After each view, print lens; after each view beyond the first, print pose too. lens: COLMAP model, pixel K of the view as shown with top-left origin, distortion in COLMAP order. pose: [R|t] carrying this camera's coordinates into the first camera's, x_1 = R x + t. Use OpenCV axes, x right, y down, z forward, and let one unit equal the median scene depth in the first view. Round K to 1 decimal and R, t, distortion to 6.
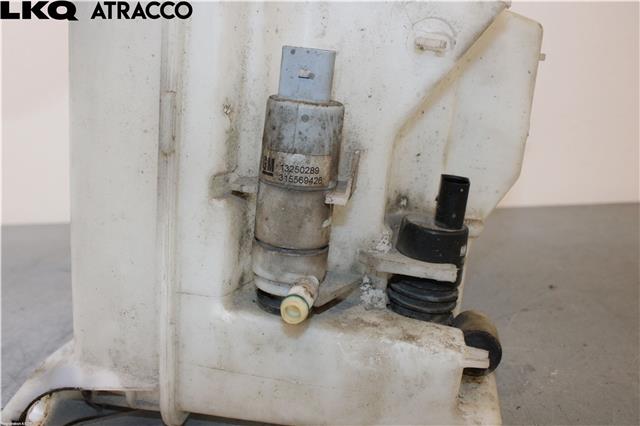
lens RADIAL K [[678.5, 0, 320.0], [0, 678.5, 213.0], [0, 0, 1]] dist [-0.073177, -0.000973]
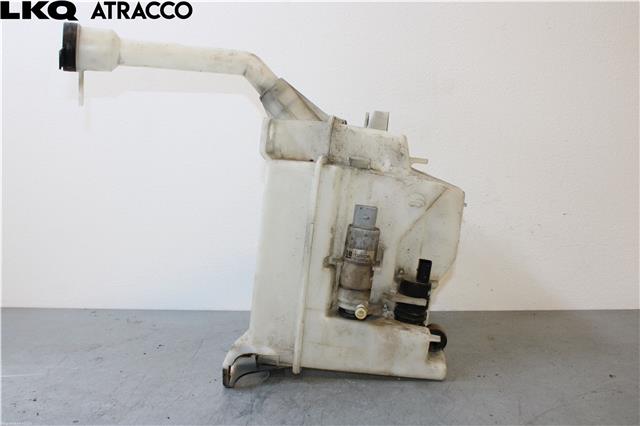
lens RADIAL K [[678.5, 0, 320.0], [0, 678.5, 213.0], [0, 0, 1]] dist [-0.073177, -0.000973]
pose [[0.998460, 0.021289, 0.051232, -0.282457], [-0.015098, 0.992861, -0.118315, 0.066214], [-0.053385, 0.117360, 0.991654, -1.293099]]
